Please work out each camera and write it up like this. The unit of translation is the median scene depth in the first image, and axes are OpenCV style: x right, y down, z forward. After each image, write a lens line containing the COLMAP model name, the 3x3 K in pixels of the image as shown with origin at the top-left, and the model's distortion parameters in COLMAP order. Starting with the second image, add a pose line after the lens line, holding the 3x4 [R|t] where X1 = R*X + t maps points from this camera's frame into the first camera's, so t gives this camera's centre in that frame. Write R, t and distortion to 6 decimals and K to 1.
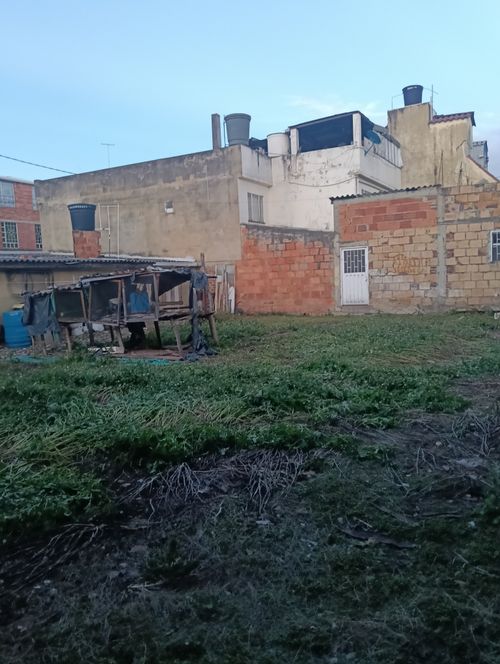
lens RADIAL K [[550.9, 0, 250.0], [0, 550.9, 332.0], [0, 0, 1]] dist [0.085499, -0.183561]
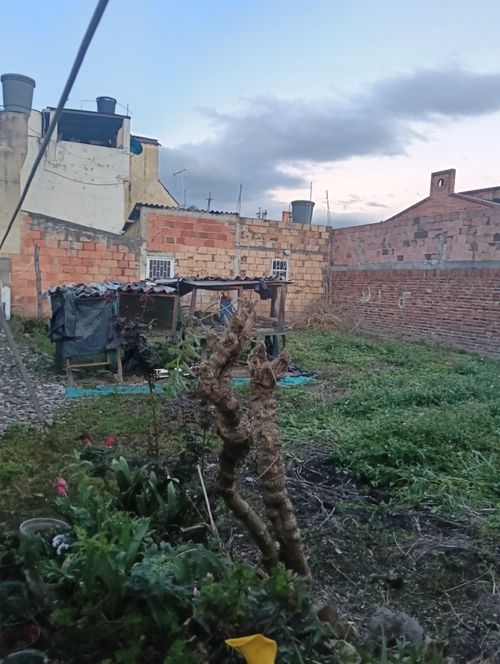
lens RADIAL K [[550.9, 0, 250.0], [0, 550.9, 332.0], [0, 0, 1]] dist [0.085499, -0.183561]
pose [[0.592544, 0.000219, 0.805538, -0.532696], [0.007506, 0.999955, -0.005793, -0.010591], [-0.805503, 0.009479, 0.592516, 0.278851]]
